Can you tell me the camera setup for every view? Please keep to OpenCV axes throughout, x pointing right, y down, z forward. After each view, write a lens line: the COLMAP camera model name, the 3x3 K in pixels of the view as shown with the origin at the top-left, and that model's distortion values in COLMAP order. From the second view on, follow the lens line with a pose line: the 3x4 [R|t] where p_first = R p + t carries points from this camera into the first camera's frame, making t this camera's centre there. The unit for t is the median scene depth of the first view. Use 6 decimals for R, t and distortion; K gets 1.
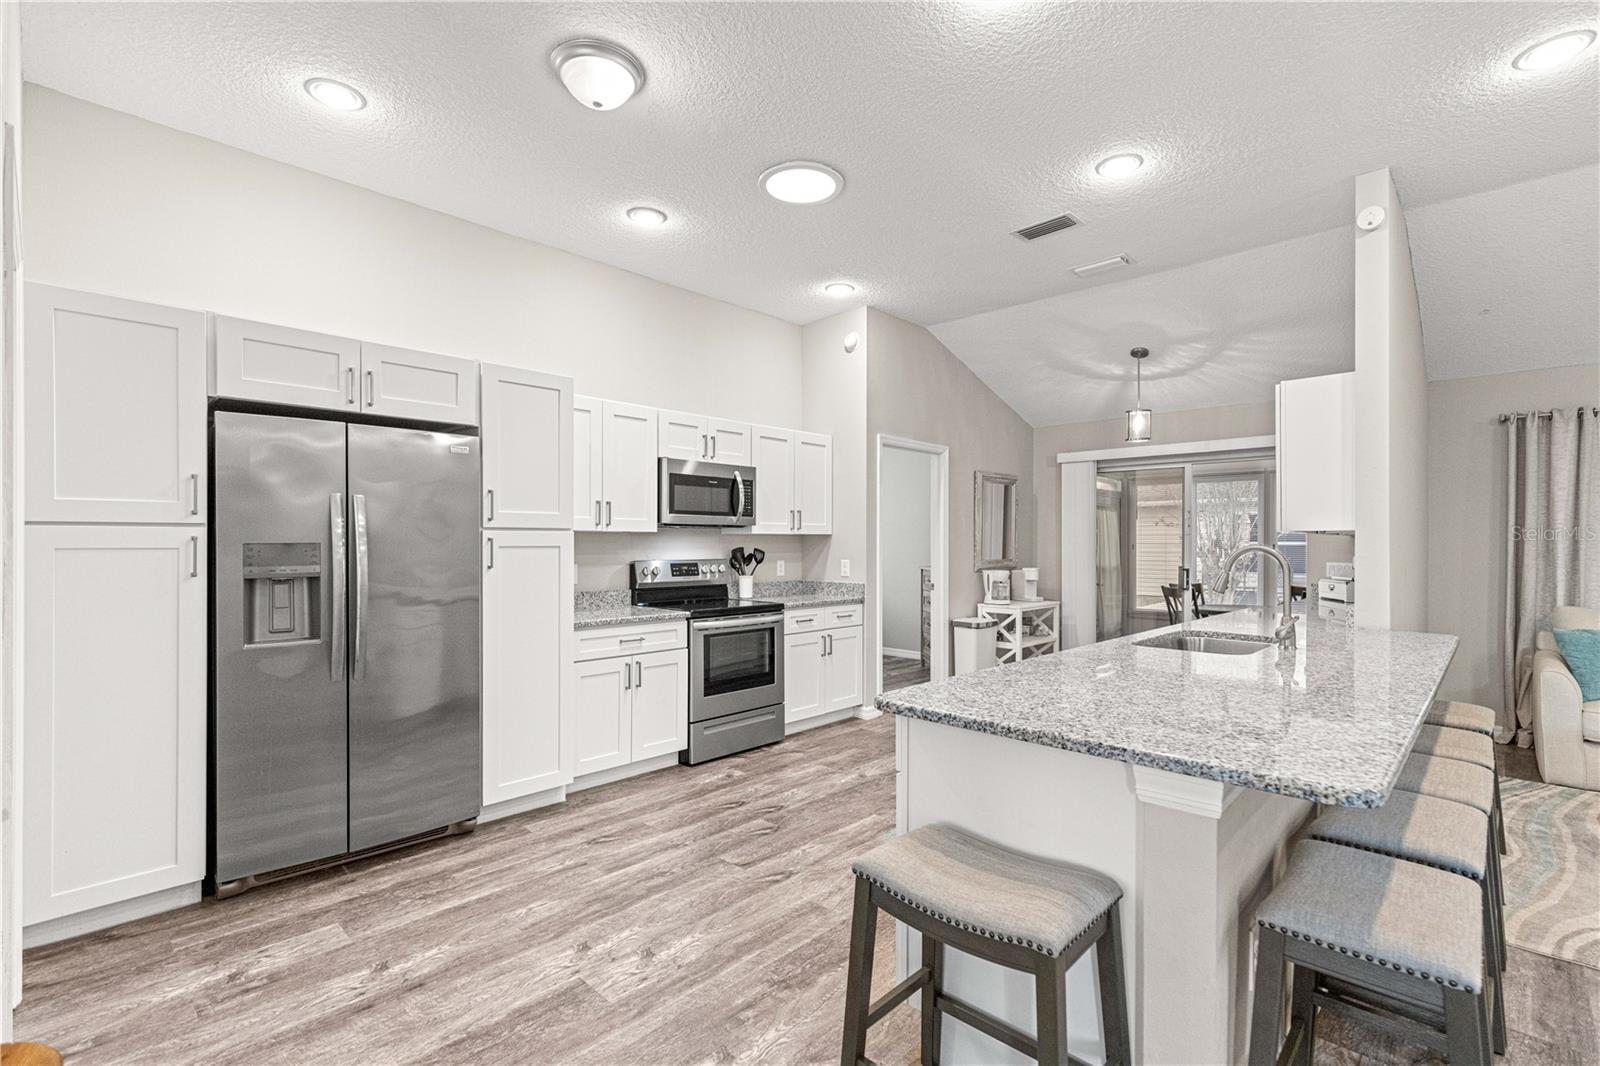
lens RADIAL K [[718.9, 0, 795.2], [0, 718.9, 542.4], [0, 0, 1]] dist [0.007906, 0.000237]
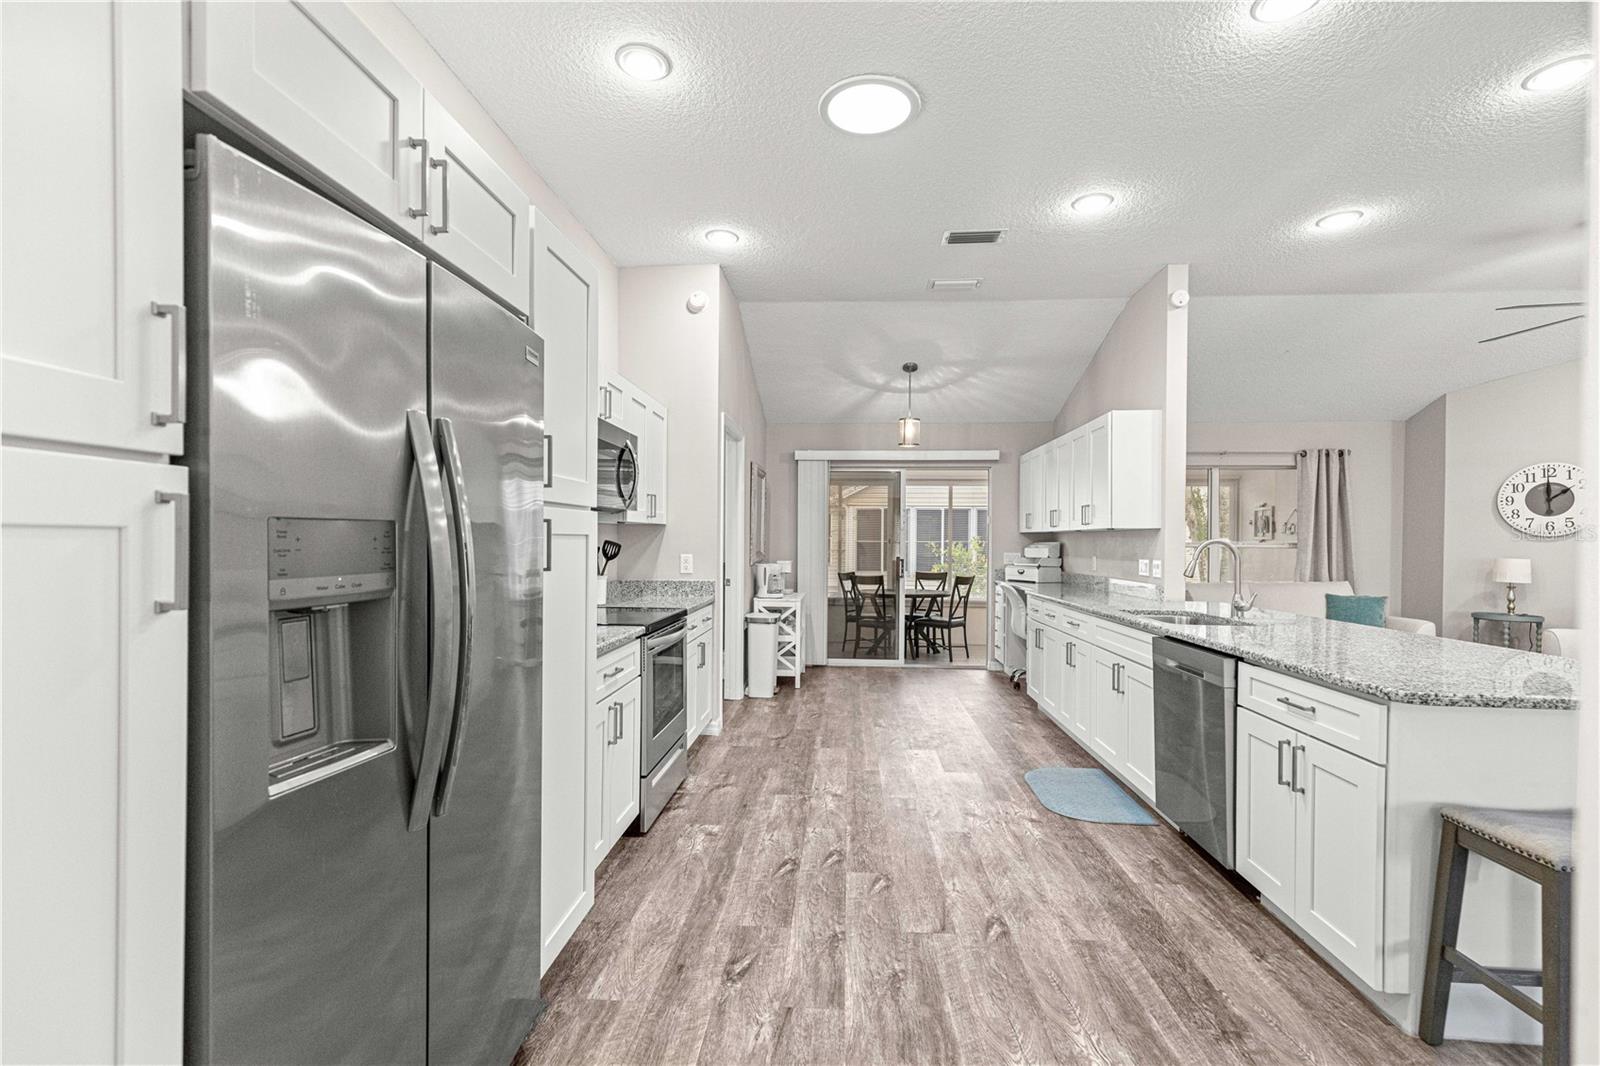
lens RADIAL K [[718.9, 0, 795.3], [0, 718.9, 544.4], [0, 0, 1]] dist [0.007906, 0.000237]
pose [[0.765258, 0.001939, 0.643721, -0.448178], [-0.009455, 0.999921, 0.008229, 0.005355], [-0.643654, -0.012383, 0.765216, 0.304108]]
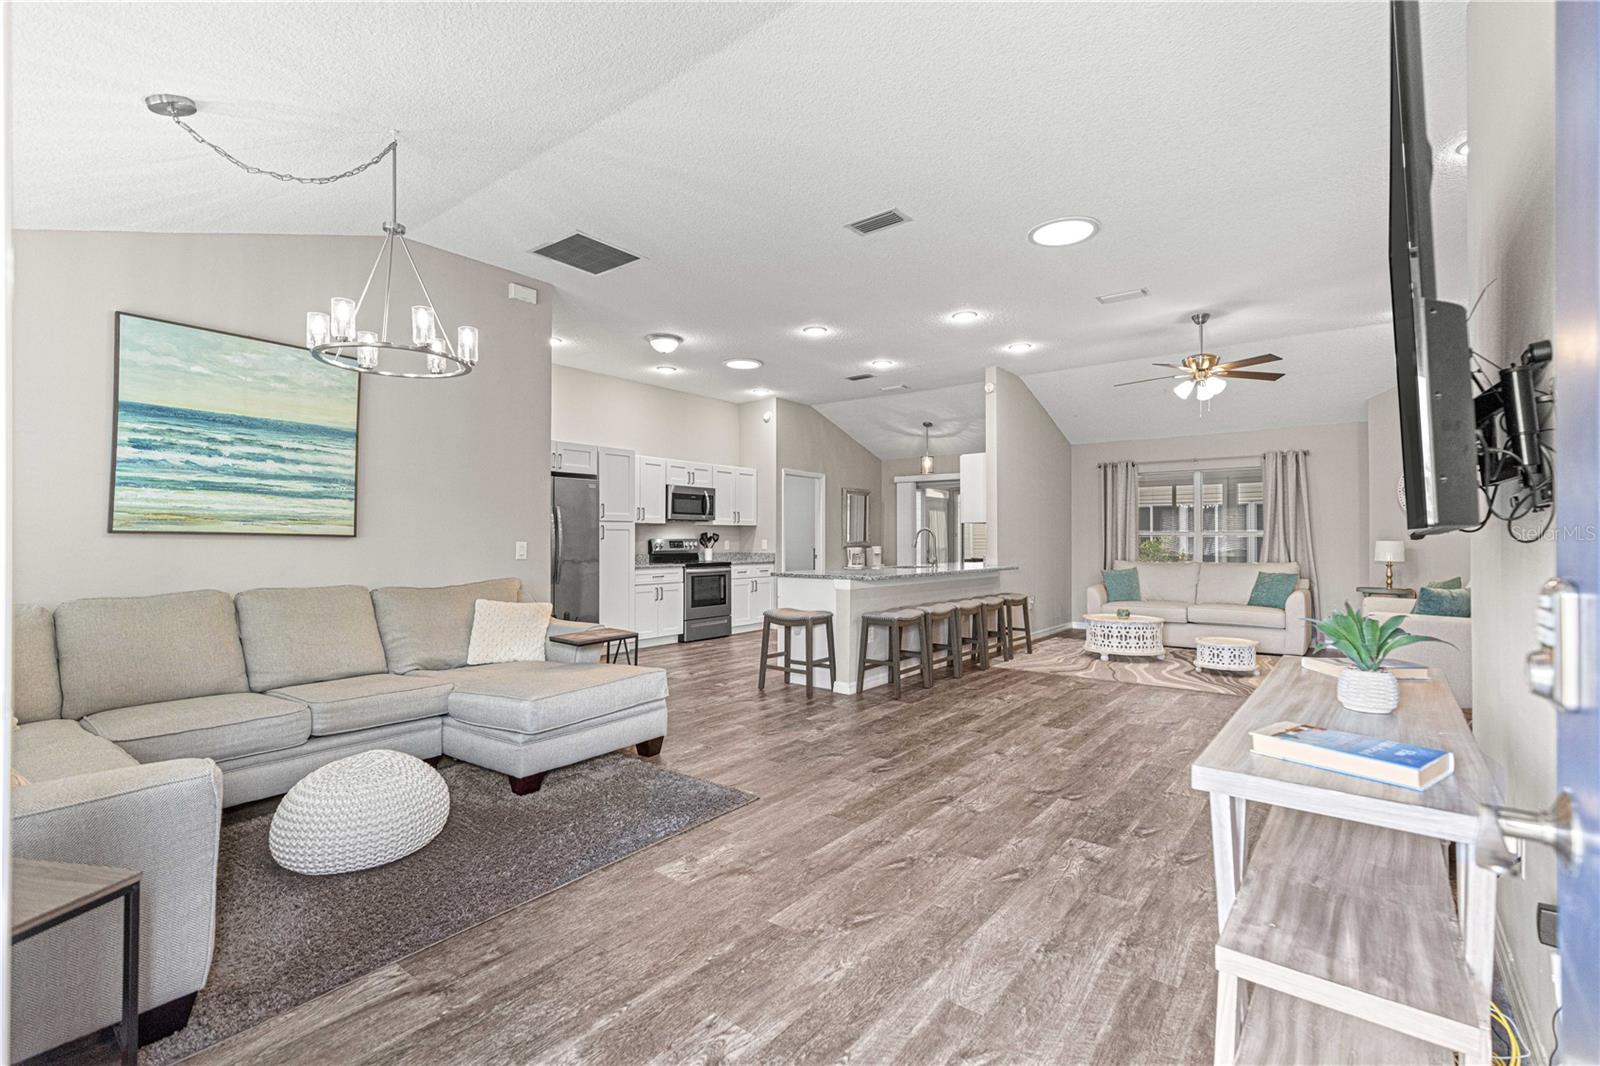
lens RADIAL K [[718.9, 0, 792.1], [0, 718.9, 529.4], [0, 0, 1]] dist [0.007906, 0.000237]
pose [[0.994743, -0.000276, 0.102401, -0.049733], [0.001628, 0.999913, -0.013116, 0.025364], [-0.102388, 0.013213, 0.994657, -0.885479]]
